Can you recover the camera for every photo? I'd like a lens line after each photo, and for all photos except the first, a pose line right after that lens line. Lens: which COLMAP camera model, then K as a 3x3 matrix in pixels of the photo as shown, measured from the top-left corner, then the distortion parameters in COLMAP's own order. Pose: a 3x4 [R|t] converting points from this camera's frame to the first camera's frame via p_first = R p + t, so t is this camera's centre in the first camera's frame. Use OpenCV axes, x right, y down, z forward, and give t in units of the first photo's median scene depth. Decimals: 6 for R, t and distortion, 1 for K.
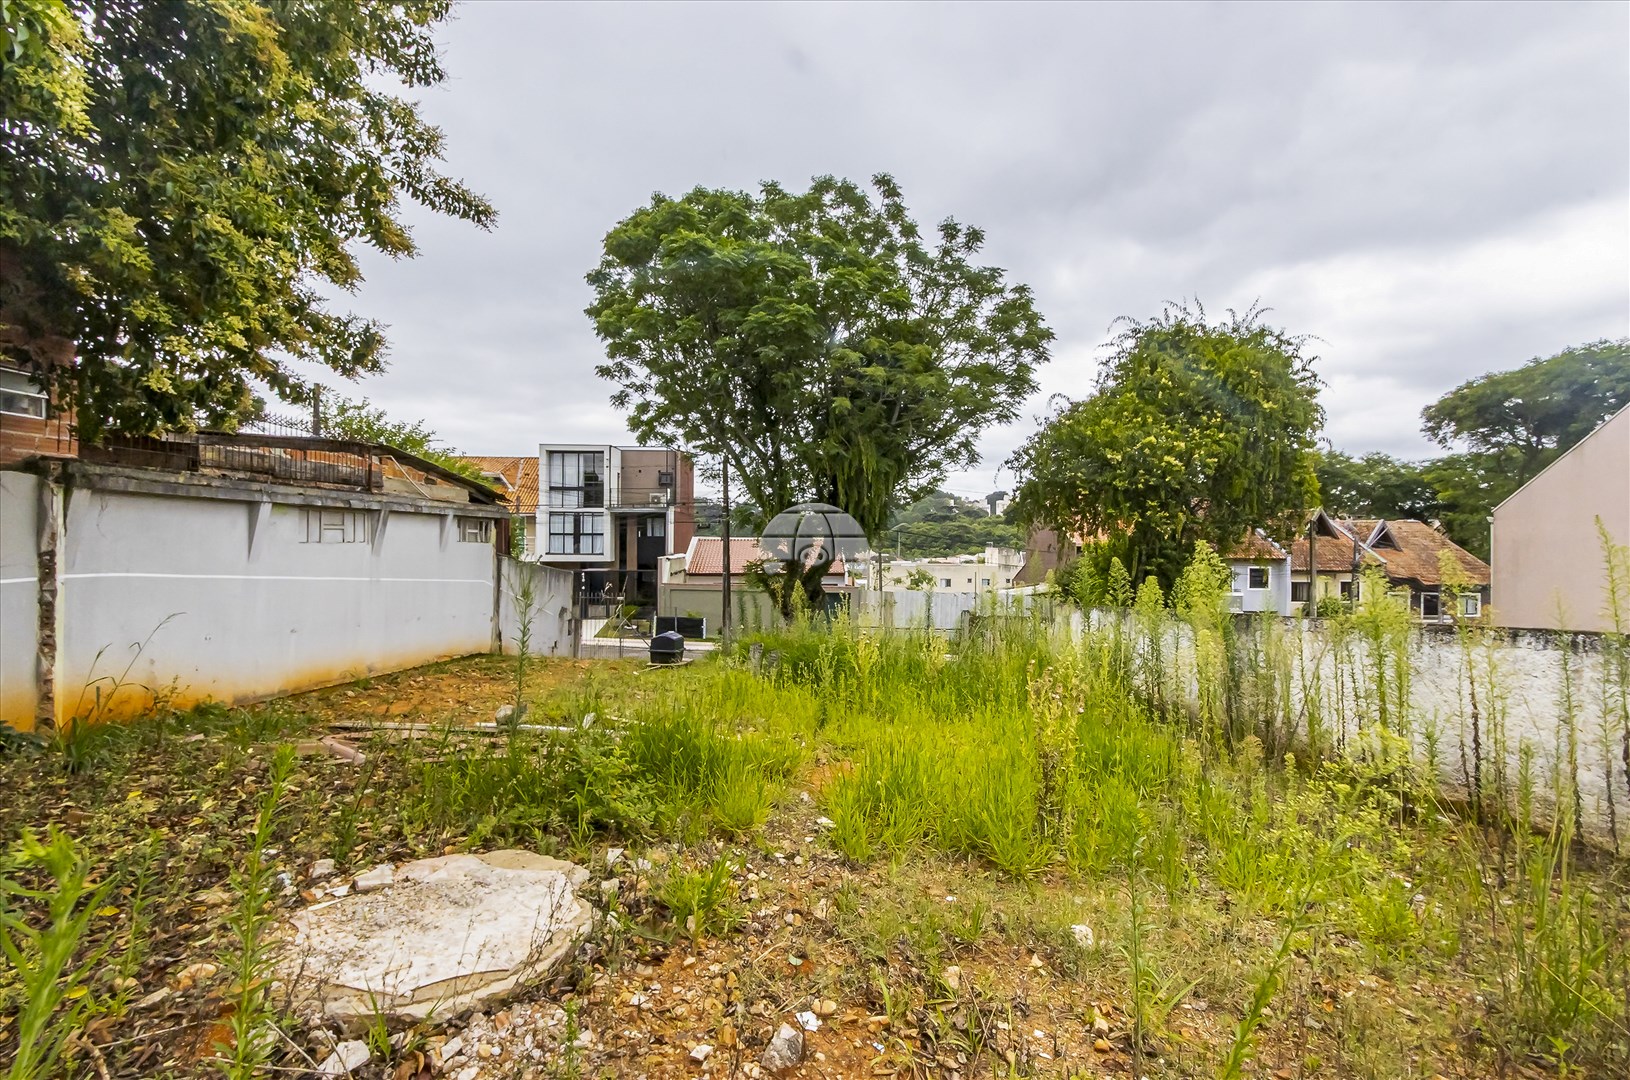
lens RADIAL K [[741.9, 0, 815.0], [0, 741.9, 540.0], [0, 0, 1]] dist [0.006314, -0.001949]
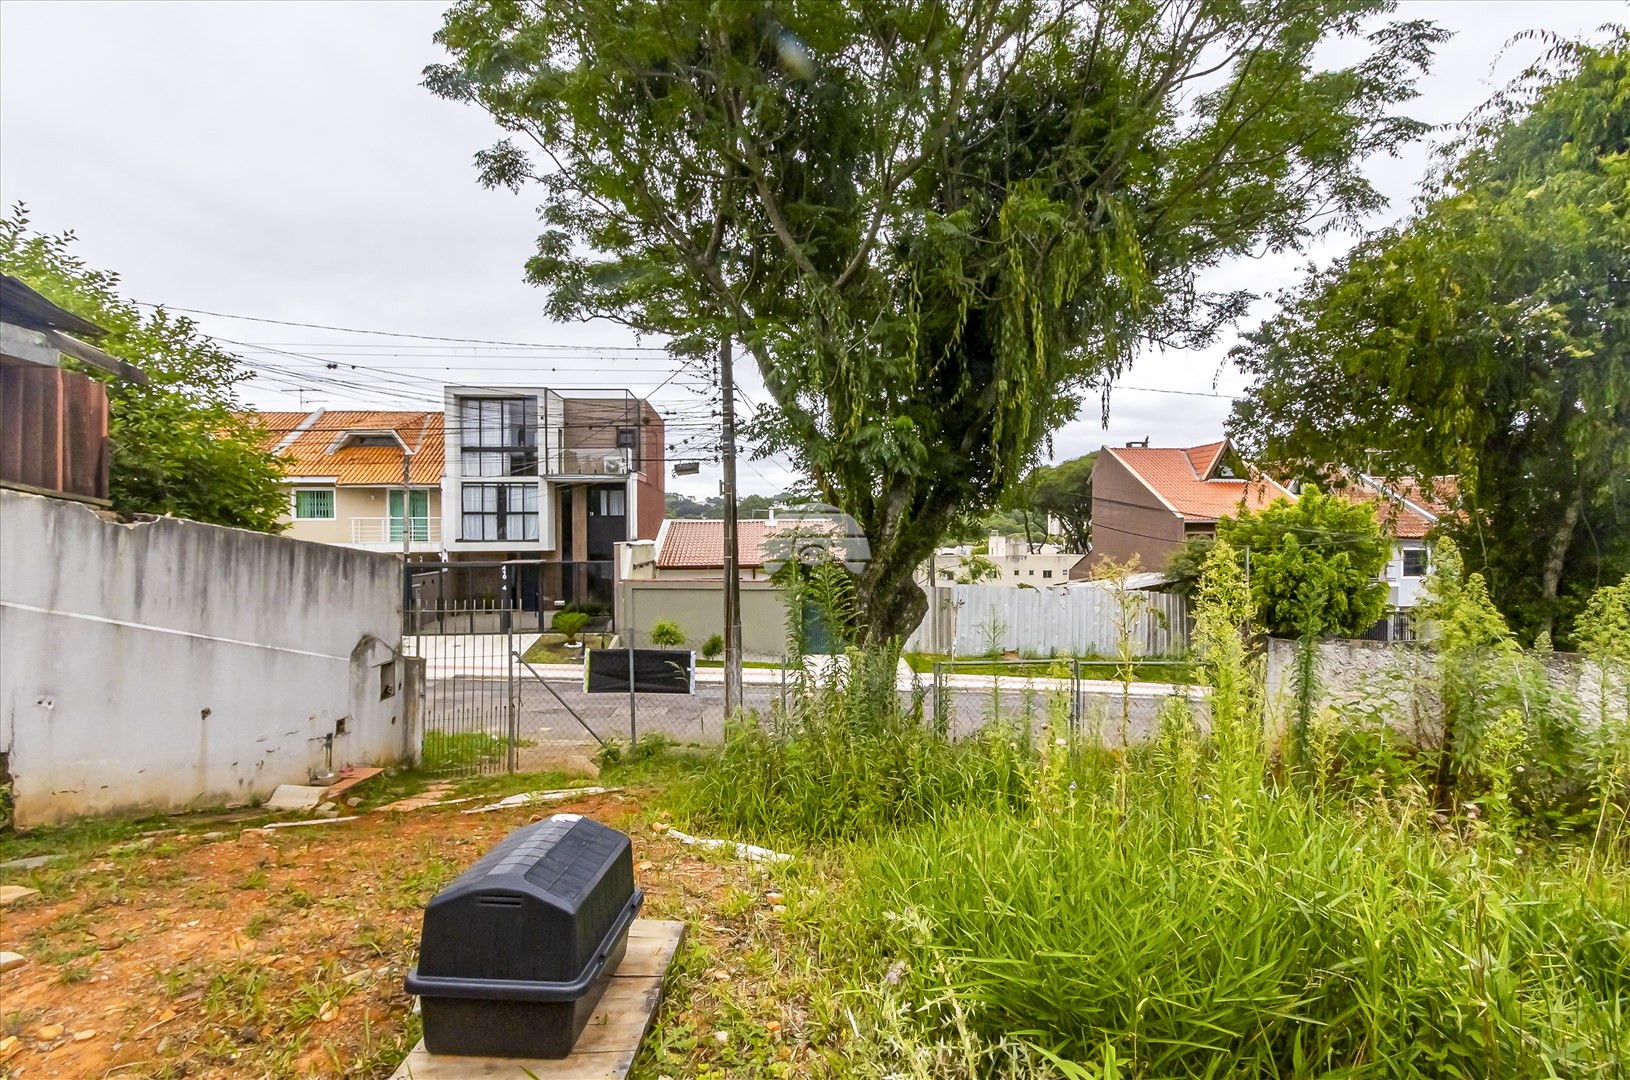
lens RADIAL K [[754.1, 0, 815.0], [0, 754.1, 540.0], [0, 0, 1]] dist [0.023861, -0.000771]
pose [[0.999265, -0.011687, 0.036509, -0.084856], [0.011437, 0.999910, 0.007052, 0.031269], [-0.036588, -0.006629, 0.999308, 0.488970]]
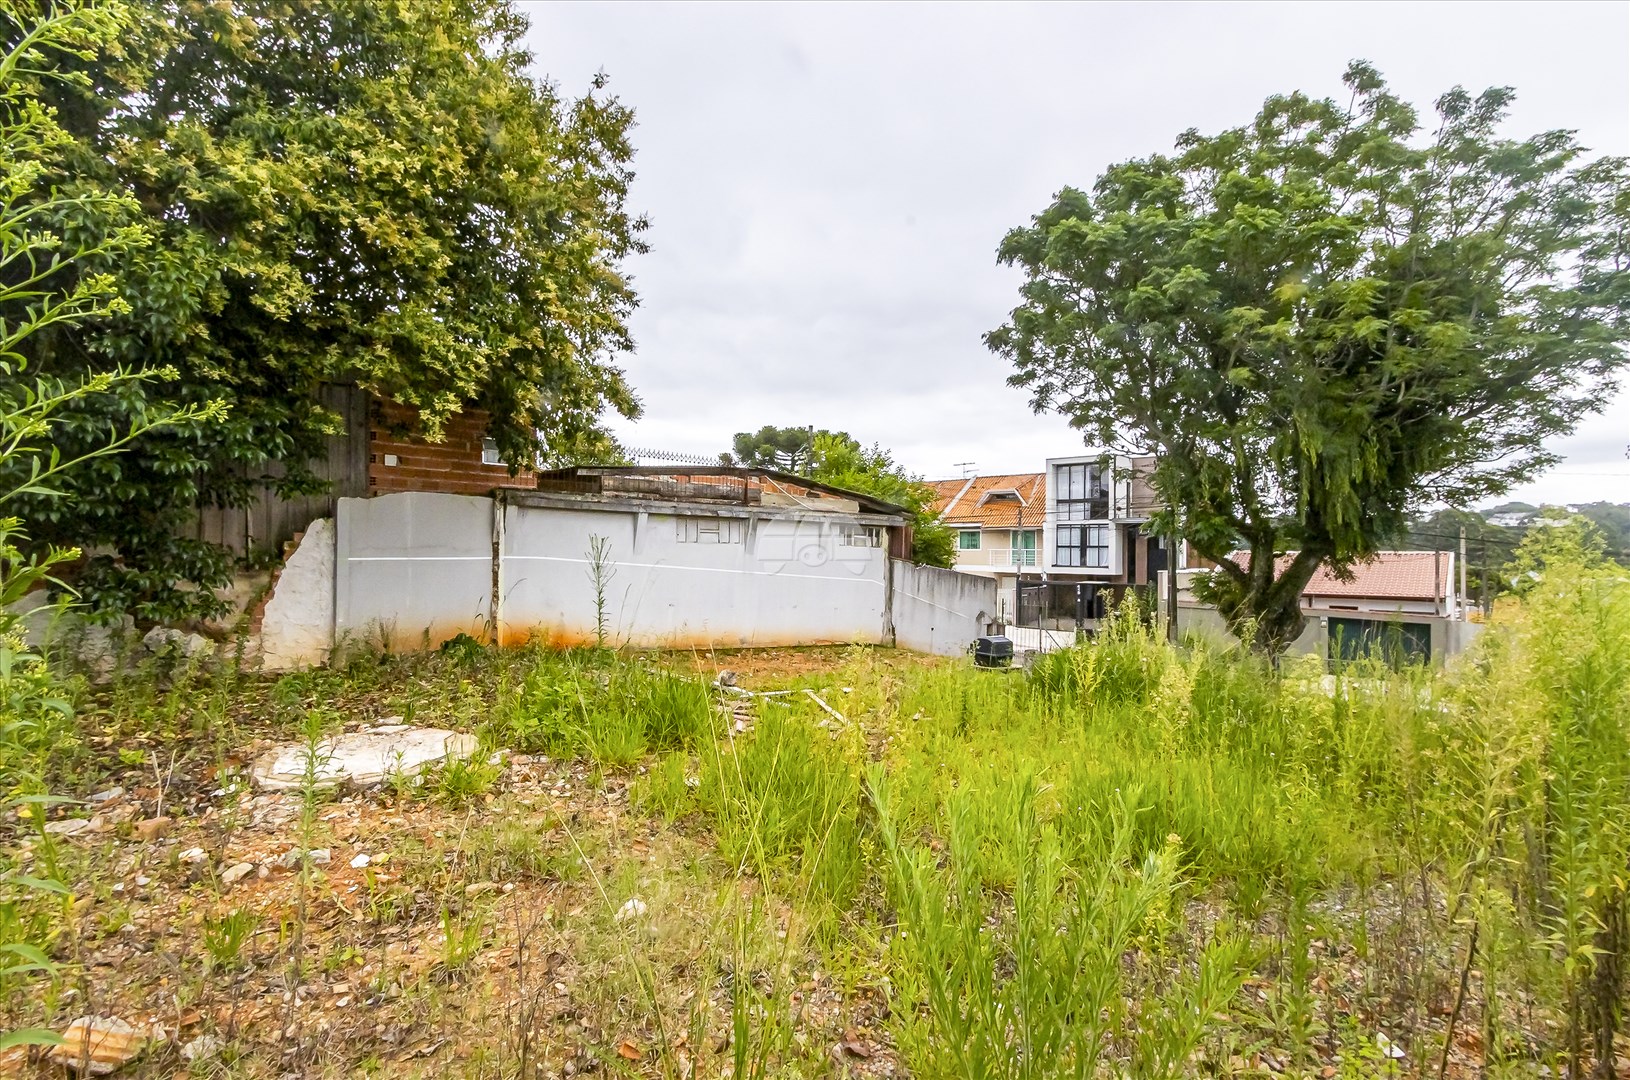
lens RADIAL K [[741.9, 0, 815.0], [0, 741.9, 540.0], [0, 0, 1]] dist [0.006314, -0.001949]
pose [[0.728205, -0.008667, -0.685305, 0.183619], [-0.006933, 0.999776, -0.020011, 0.010712], [0.685324, 0.019324, 0.727982, 0.069091]]
